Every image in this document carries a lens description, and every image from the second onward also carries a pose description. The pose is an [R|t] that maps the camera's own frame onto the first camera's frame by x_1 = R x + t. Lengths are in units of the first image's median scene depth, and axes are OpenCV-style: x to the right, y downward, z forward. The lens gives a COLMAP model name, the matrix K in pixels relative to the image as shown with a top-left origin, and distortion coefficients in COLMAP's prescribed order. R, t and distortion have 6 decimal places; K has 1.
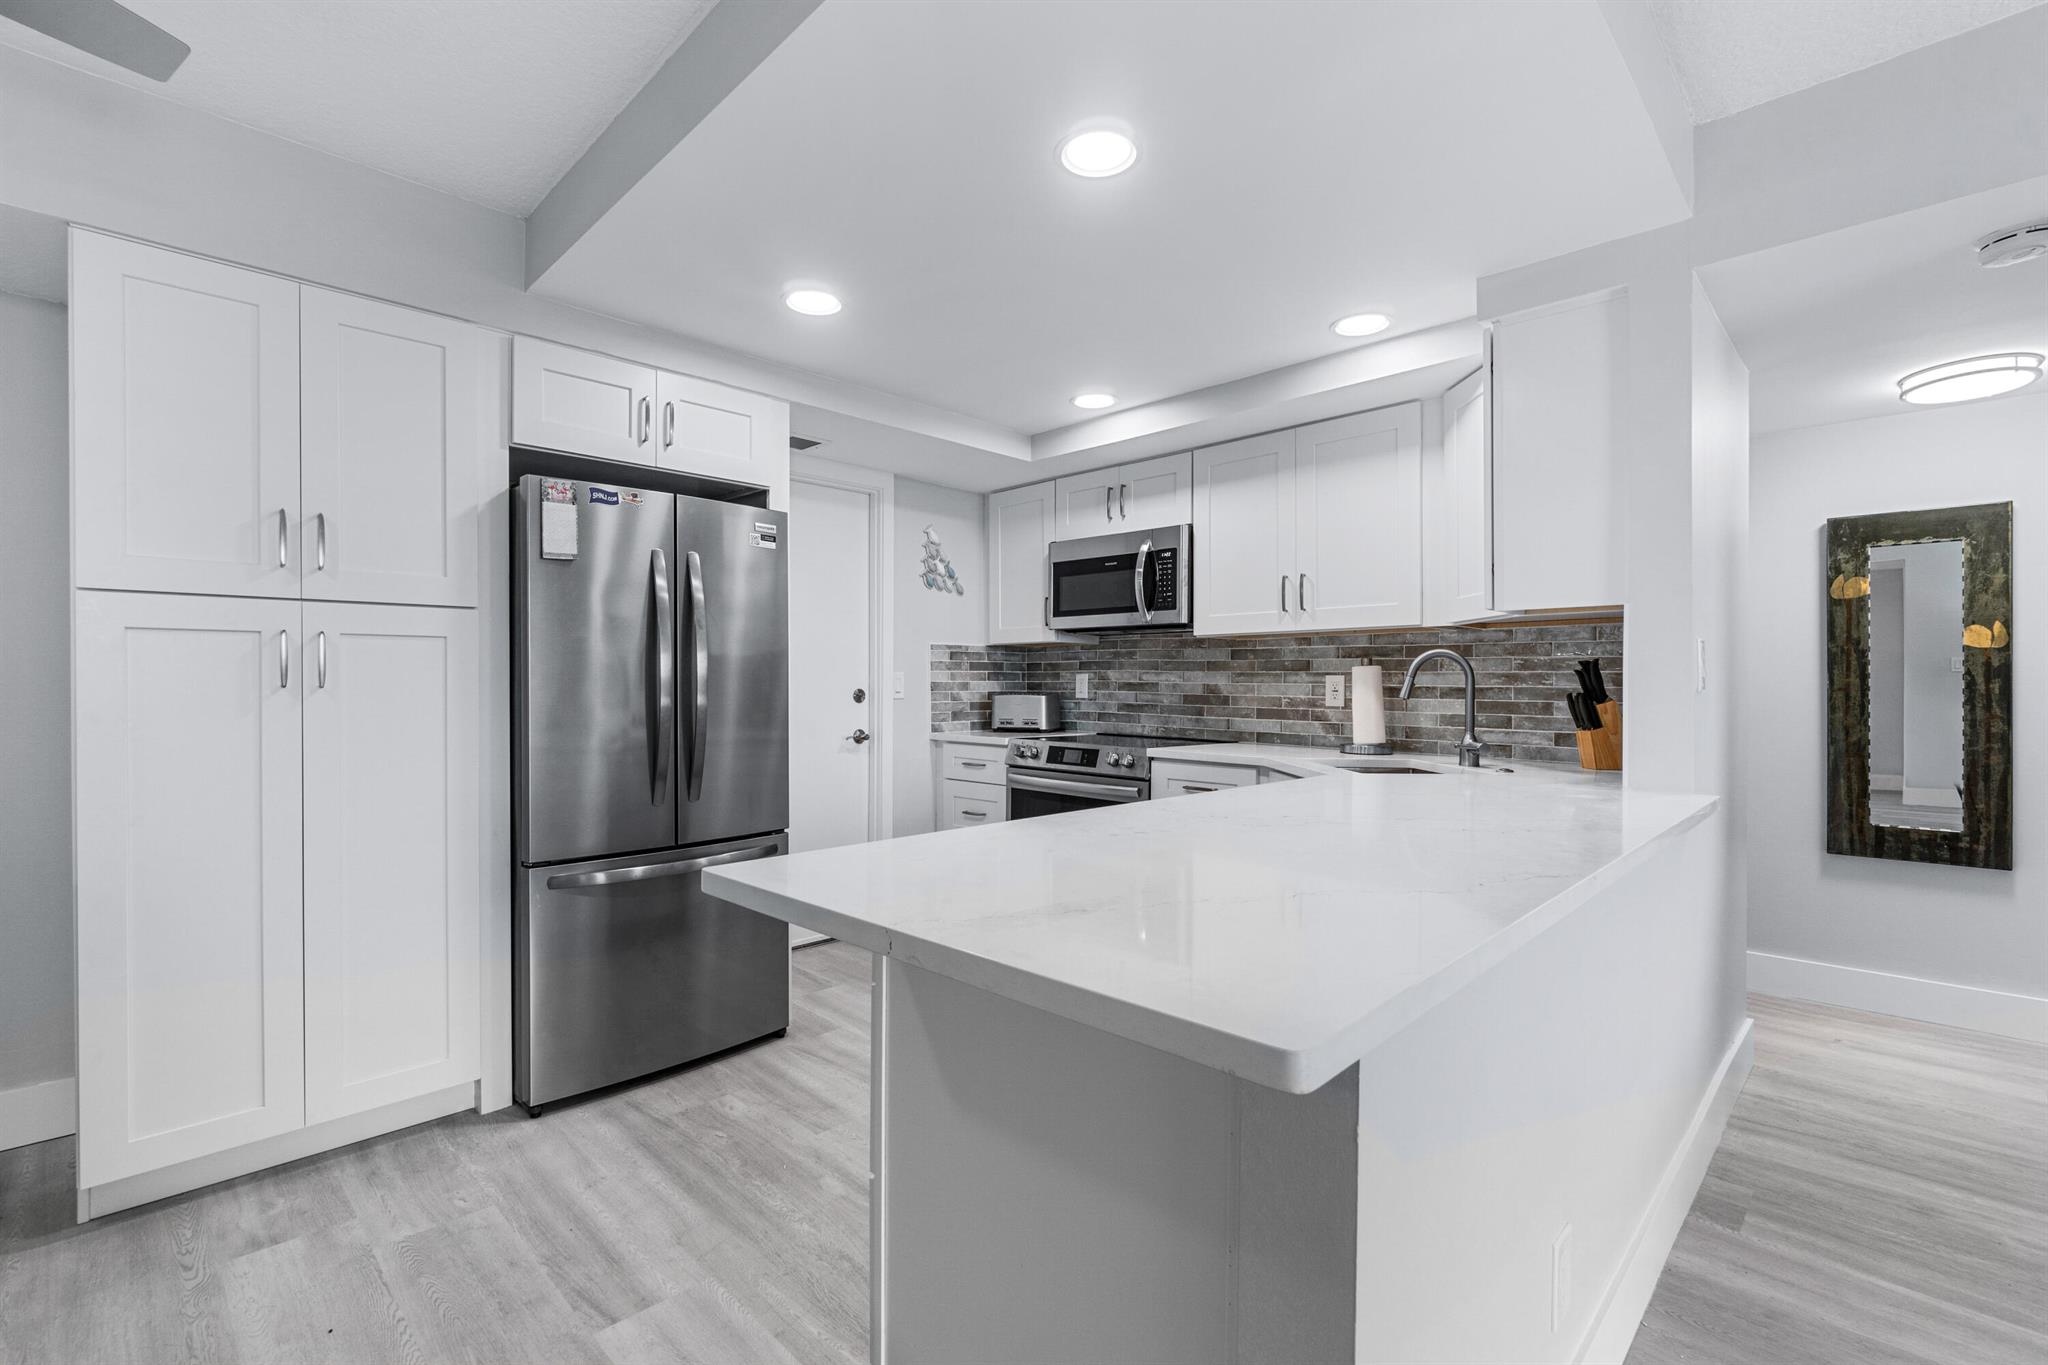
lens RADIAL K [[911.0, 0, 1029.2], [0, 911.0, 689.4], [0, 0, 1]] dist [-0.004258, -0.000049]
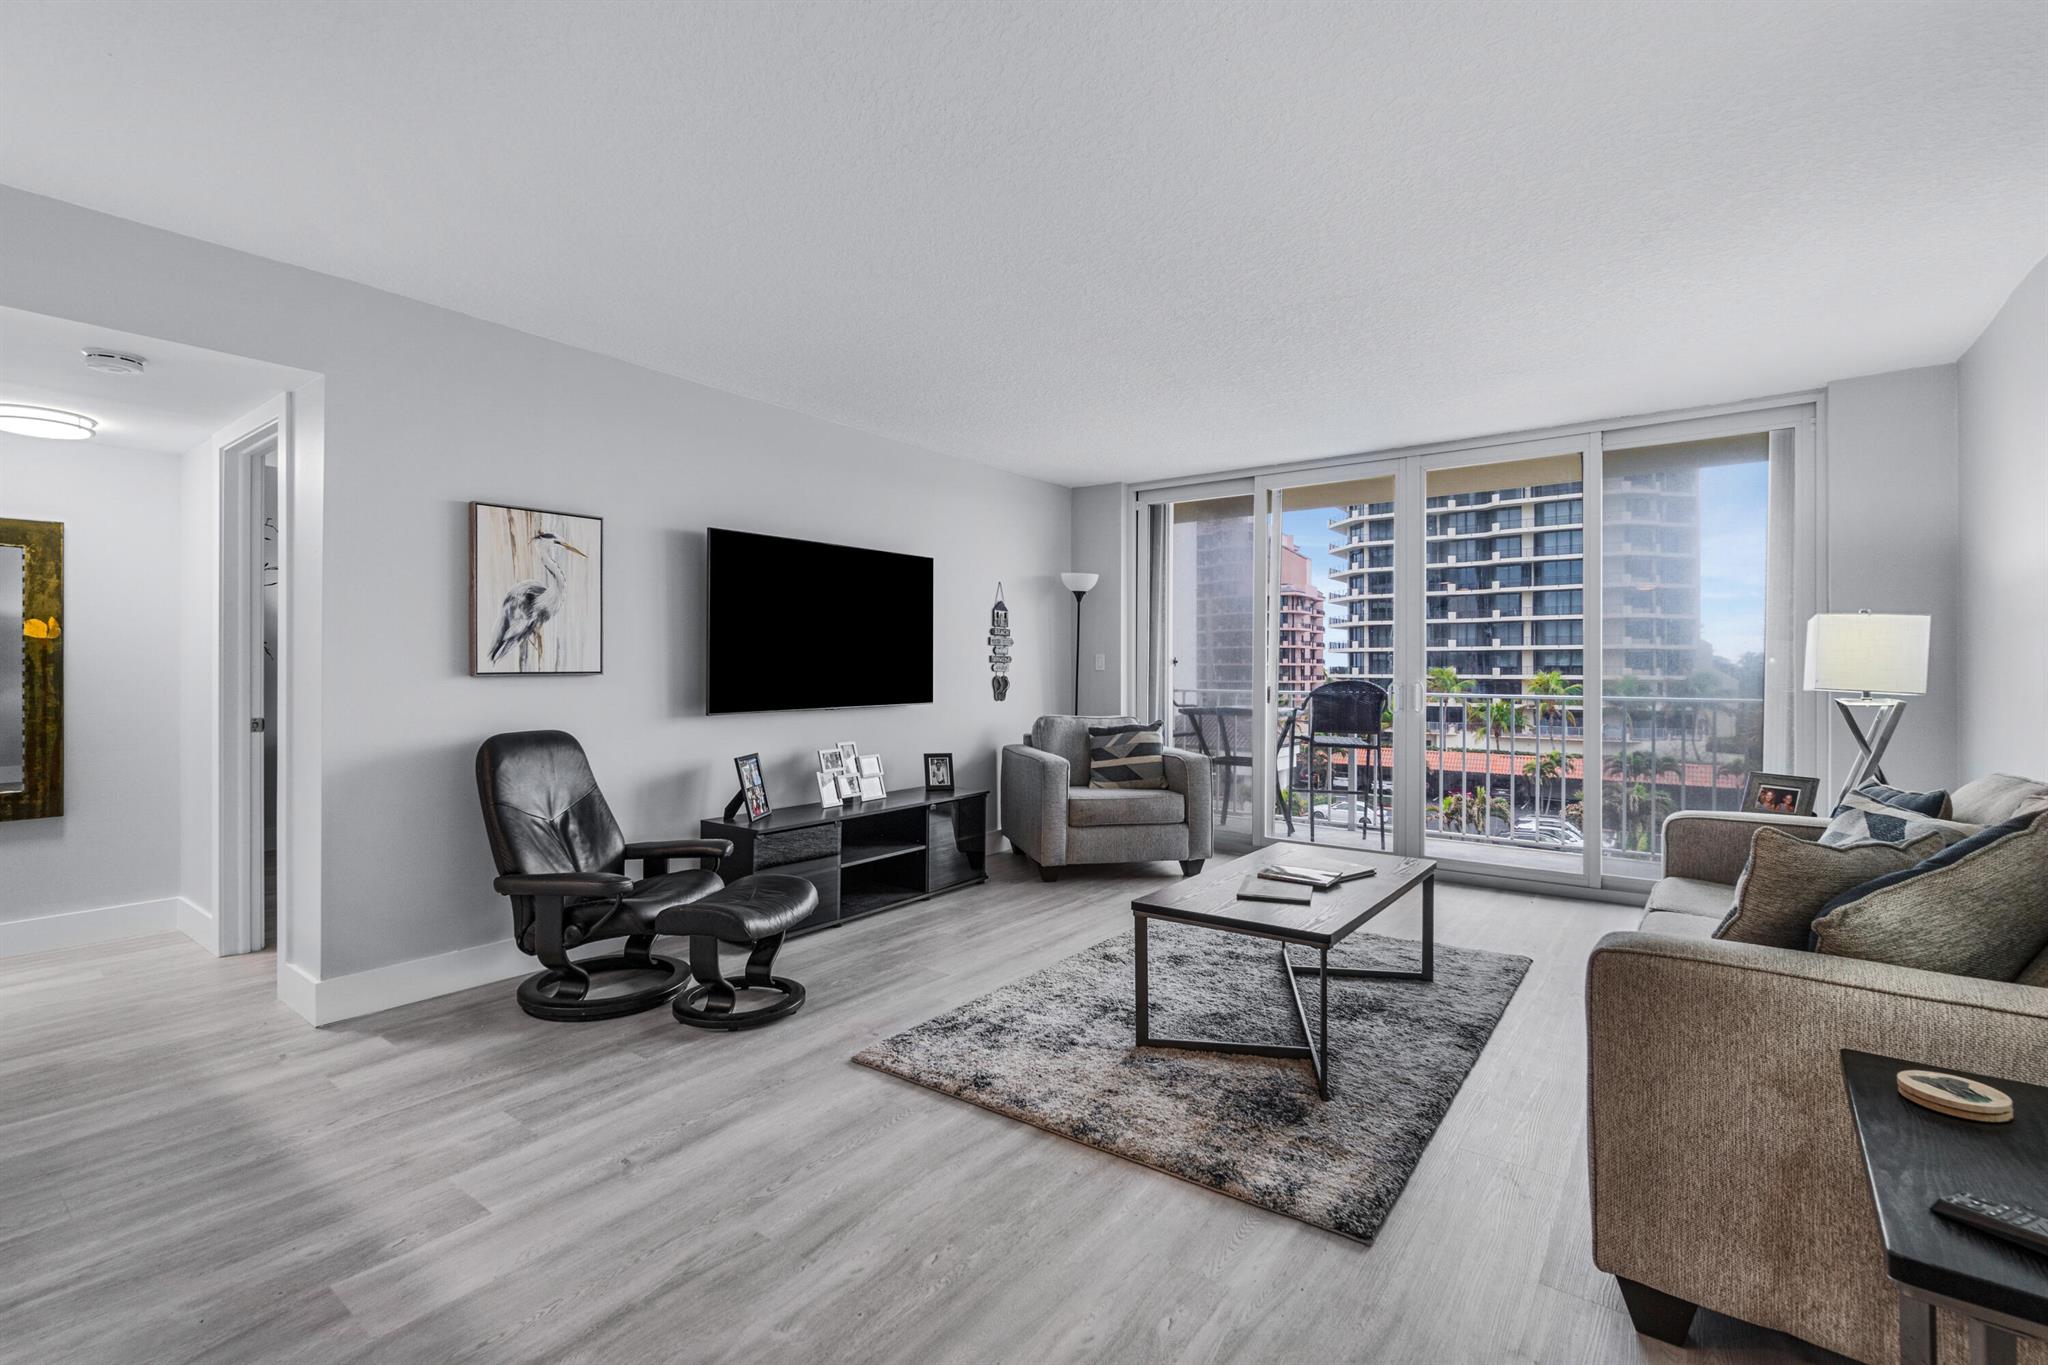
lens RADIAL K [[911.0, 0, 1014.9], [0, 911.0, 662.9], [0, 0, 1]] dist [-0.004258, -0.000049]
pose [[-0.127321, 0.004672, 0.991851, -0.301545], [0.004554, 0.999981, -0.004126, -0.001418], [-0.991851, 0.003991, -0.127340, -0.136388]]
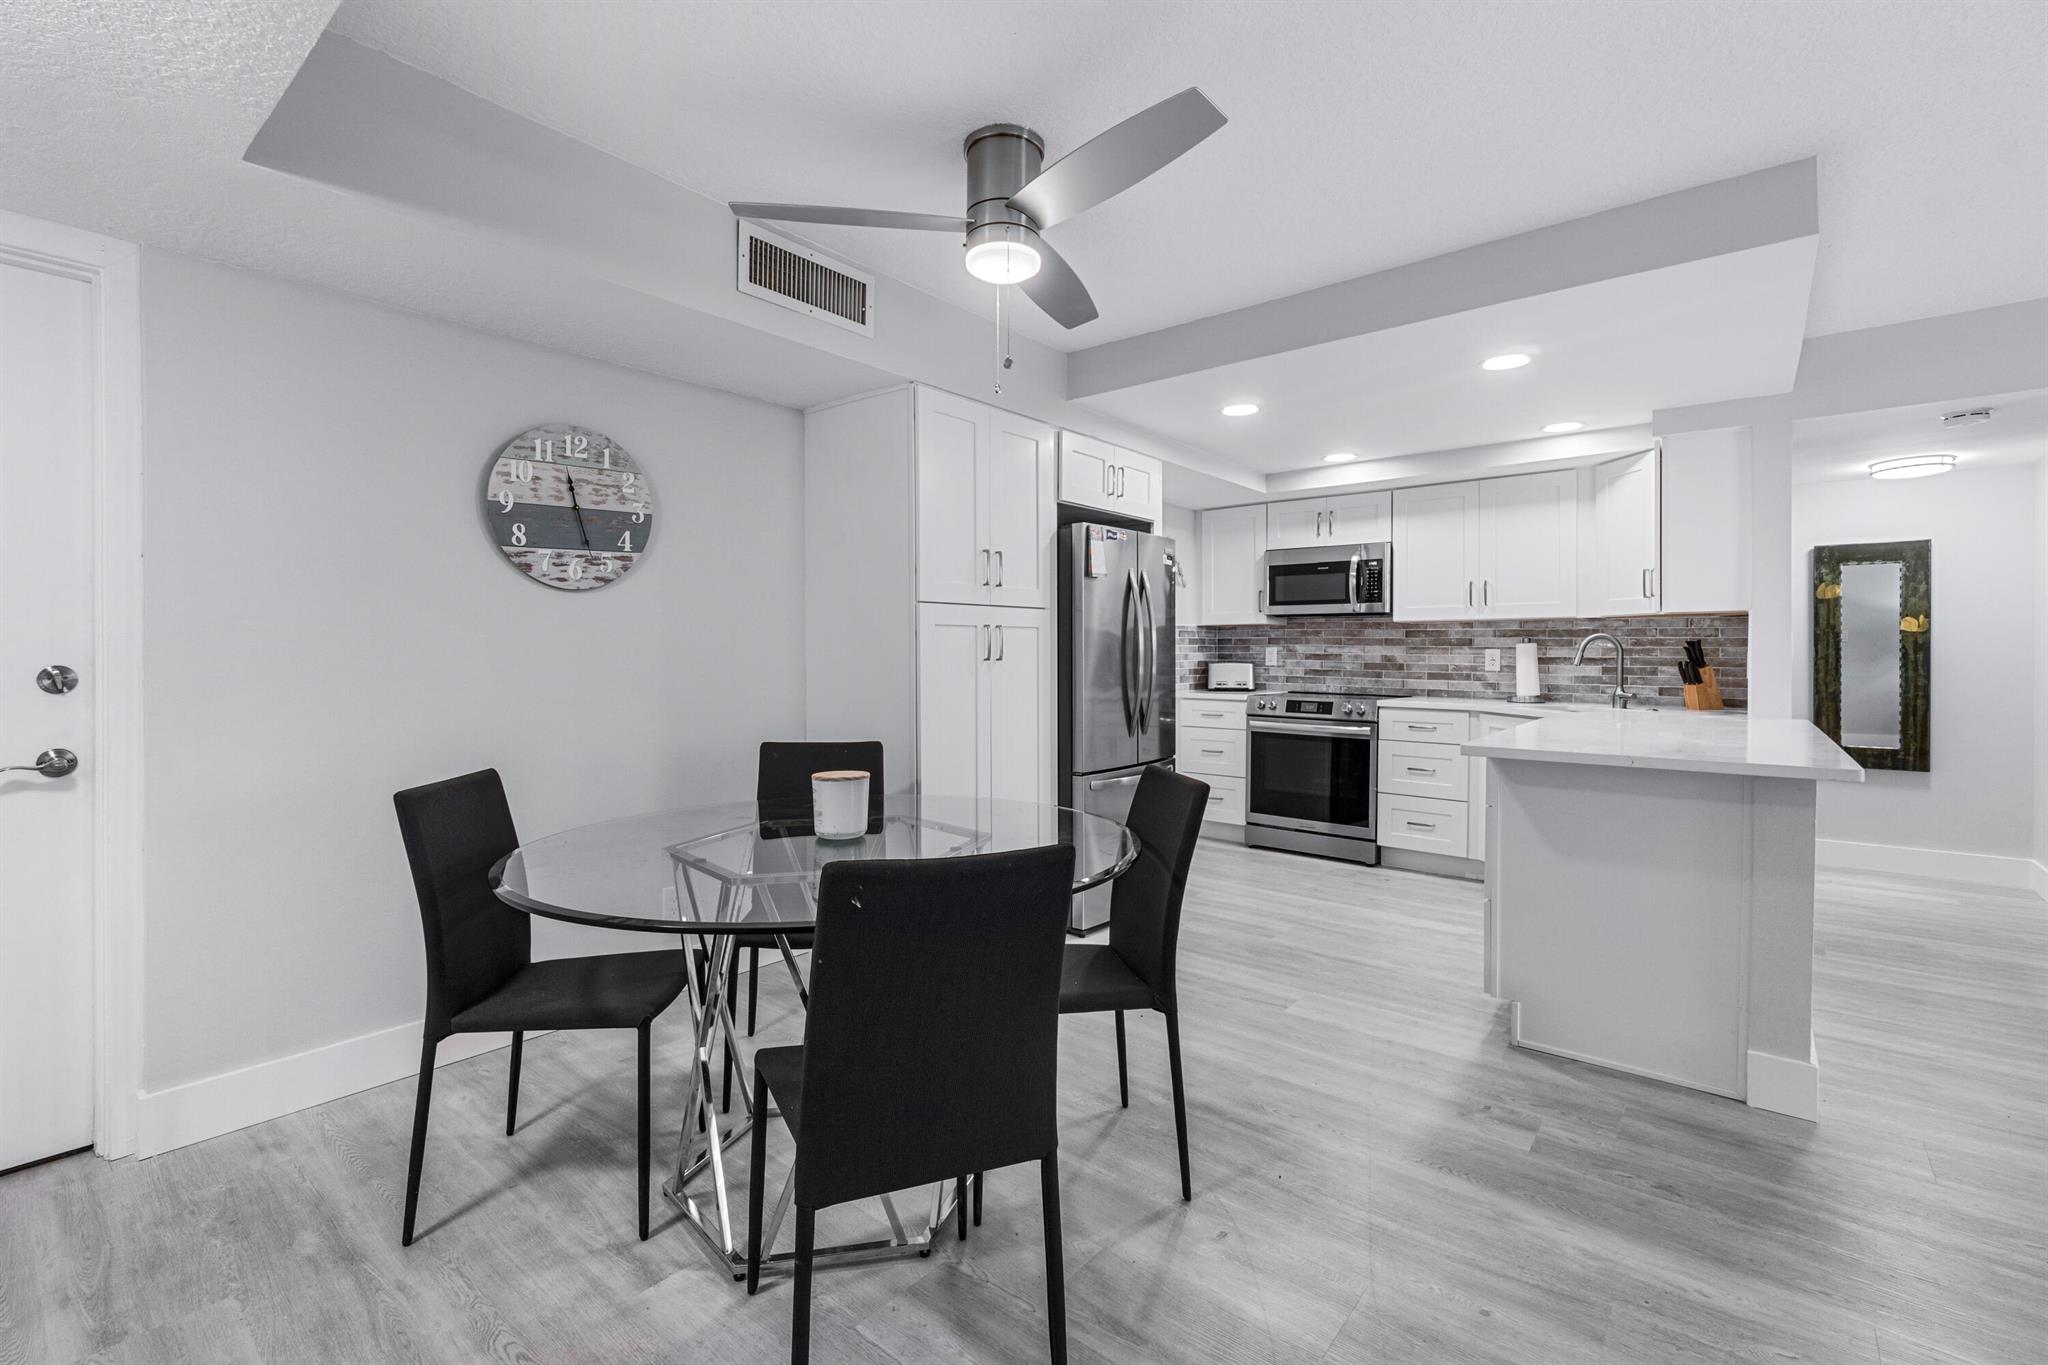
lens RADIAL K [[911.0, 0, 1013.3], [0, 911.0, 662.7], [0, 0, 1]] dist [-0.004258, -0.000049]
pose [[0.995851, -0.003513, 0.090933, -0.600449], [0.002874, 0.999970, 0.007161, -0.007184], [-0.090955, -0.006870, 0.995831, -0.397506]]
